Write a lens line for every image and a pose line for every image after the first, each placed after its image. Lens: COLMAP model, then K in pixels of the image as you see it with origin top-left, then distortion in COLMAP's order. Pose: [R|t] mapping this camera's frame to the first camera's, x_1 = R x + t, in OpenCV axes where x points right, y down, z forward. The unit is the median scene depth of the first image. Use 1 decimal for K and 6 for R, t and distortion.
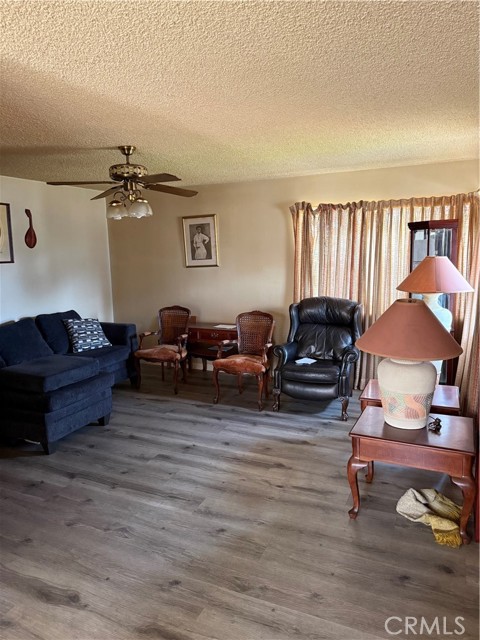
lens RADIAL K [[443.3, 0, 242.9], [0, 443.3, 321.3], [0, 0, 1]] dist [0.066293, -0.077401]
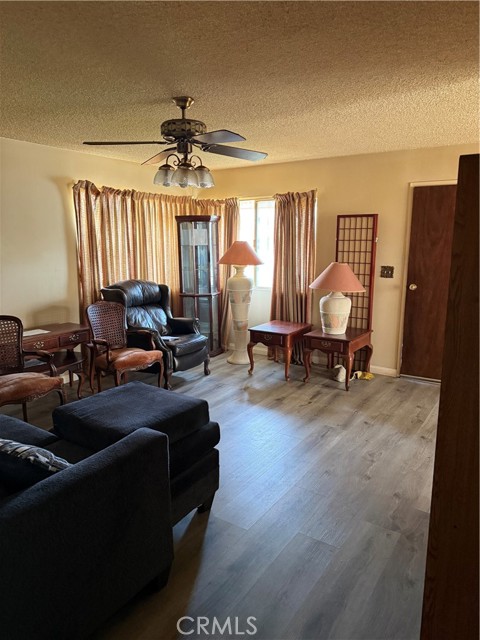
lens RADIAL K [[424.3, 0, 238.9], [0, 424.3, 330.3], [0, 0, 1]] dist [0.120855, -0.000224]
pose [[0.185525, -0.190931, 0.963912, -1.066041], [0.146606, 0.975341, 0.164978, -0.100012], [-0.971642, 0.110707, 0.208942, 0.785564]]
